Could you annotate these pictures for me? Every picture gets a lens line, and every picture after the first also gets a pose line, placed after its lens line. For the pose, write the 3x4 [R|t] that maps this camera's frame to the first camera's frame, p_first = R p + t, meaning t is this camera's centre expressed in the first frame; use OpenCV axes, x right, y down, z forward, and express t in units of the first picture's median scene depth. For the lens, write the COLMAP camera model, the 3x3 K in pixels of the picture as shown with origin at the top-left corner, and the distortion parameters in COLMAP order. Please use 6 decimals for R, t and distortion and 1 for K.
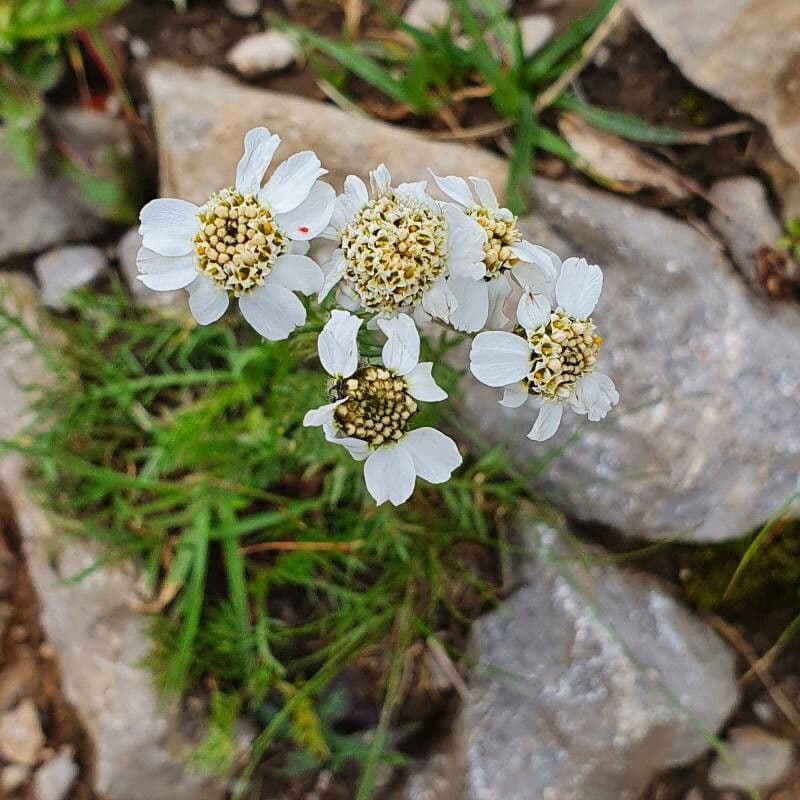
lens RADIAL K [[1721.1, 0, 400.0], [0, 1721.1, 400.0], [0, 0, 1]] dist [0.404707, -3.134117]
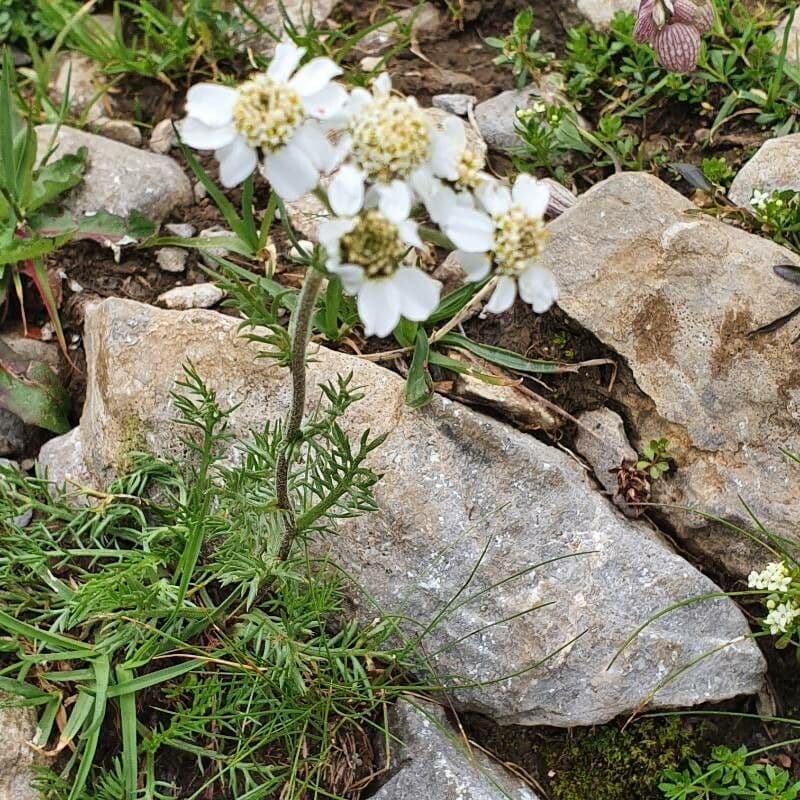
lens RADIAL K [[1721.1, 0, 400.0], [0, 1721.1, 400.0], [0, 0, 1]] dist [0.404707, -3.134117]
pose [[0.991752, 0.075914, 0.103274, -0.058380], [-0.035817, 0.937779, -0.345380, 0.274433], [-0.123067, 0.338833, 0.932763, -0.057316]]
